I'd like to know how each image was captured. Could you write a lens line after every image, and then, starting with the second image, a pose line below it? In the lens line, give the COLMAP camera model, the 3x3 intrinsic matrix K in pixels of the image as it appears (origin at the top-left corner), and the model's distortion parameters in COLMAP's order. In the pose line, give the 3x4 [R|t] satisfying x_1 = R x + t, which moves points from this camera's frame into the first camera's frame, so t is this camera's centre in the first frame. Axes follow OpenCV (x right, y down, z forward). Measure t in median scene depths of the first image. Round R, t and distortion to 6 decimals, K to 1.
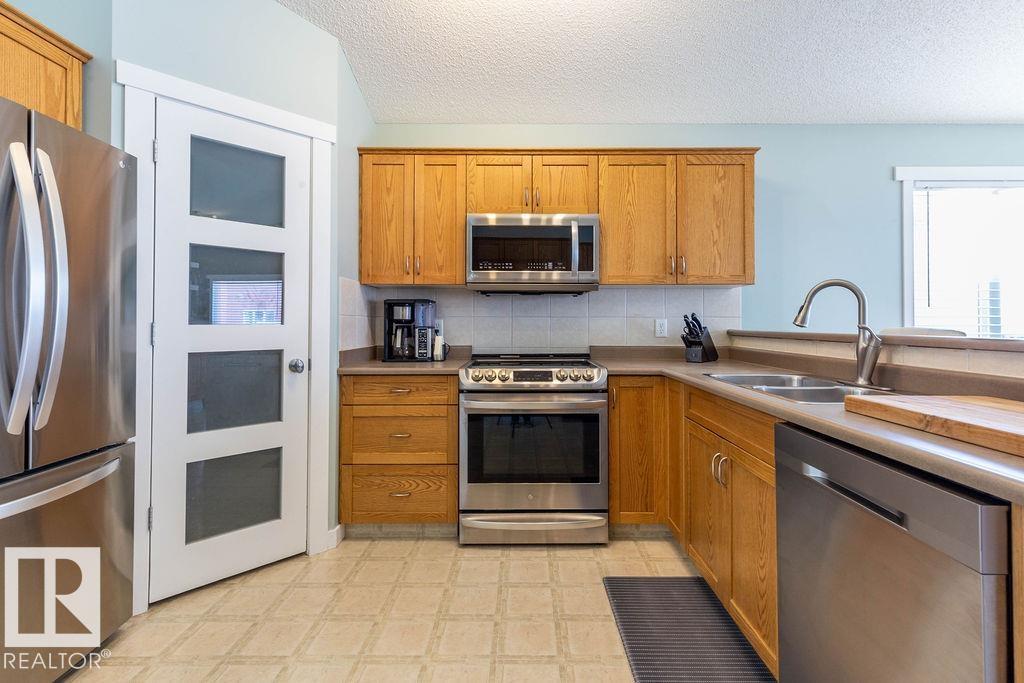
lens RADIAL K [[470.0, 0, 520.6], [0, 470.0, 321.4], [0, 0, 1]] dist [0.010606, -0.003328]
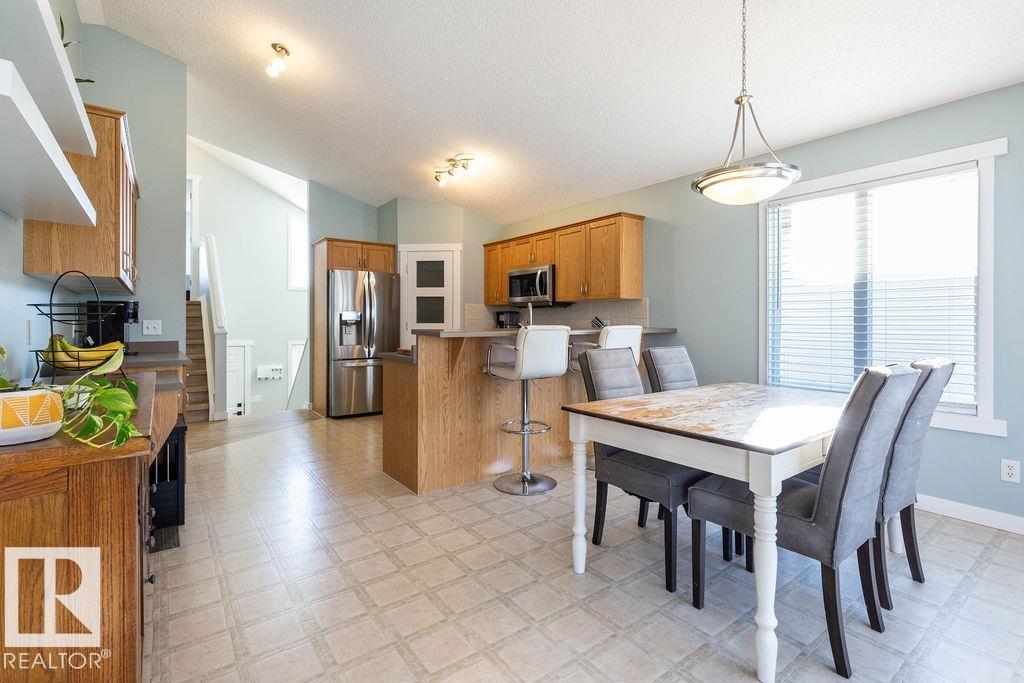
lens RADIAL K [[470.0, 0, 497.7], [0, 470.0, 325.1], [0, 0, 1]] dist [0.010606, -0.003328]
pose [[0.589709, 0.004110, -0.807605, 1.679116], [0.002155, 0.999975, 0.006662, 0.001709], [0.807613, -0.005669, 0.589686, -0.302017]]
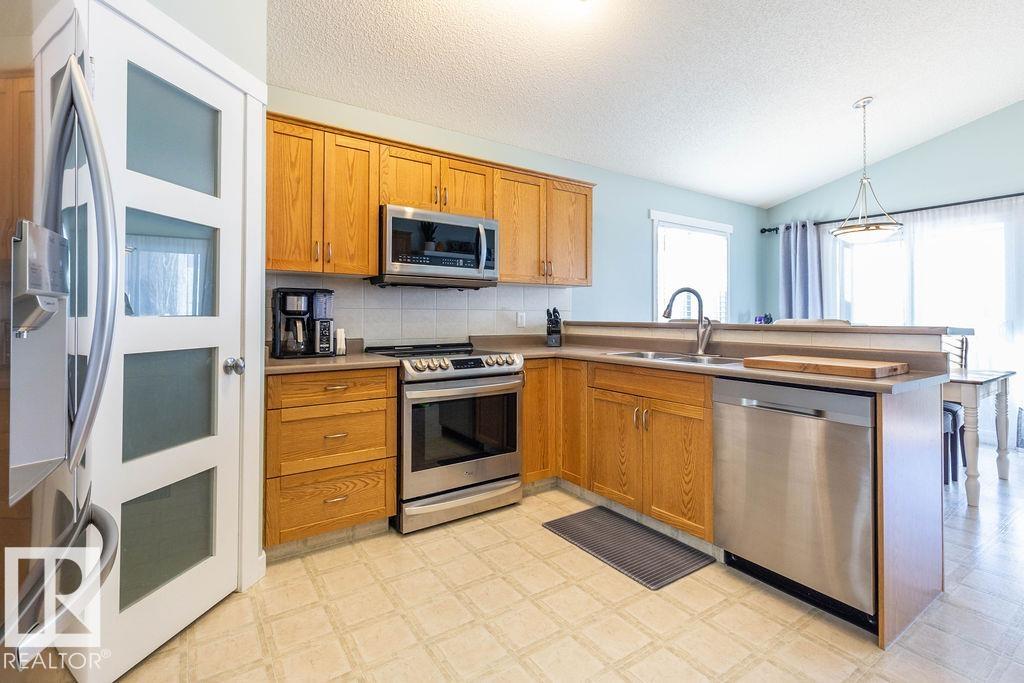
lens RADIAL K [[470.0, 0, 516.8], [0, 470.0, 315.3], [0, 0, 1]] dist [0.010606, -0.003328]
pose [[0.823938, 0.002141, 0.566676, -0.488853], [-0.004219, 0.999988, 0.002357, 0.000710], [-0.566664, -0.004333, 0.823938, 0.031829]]
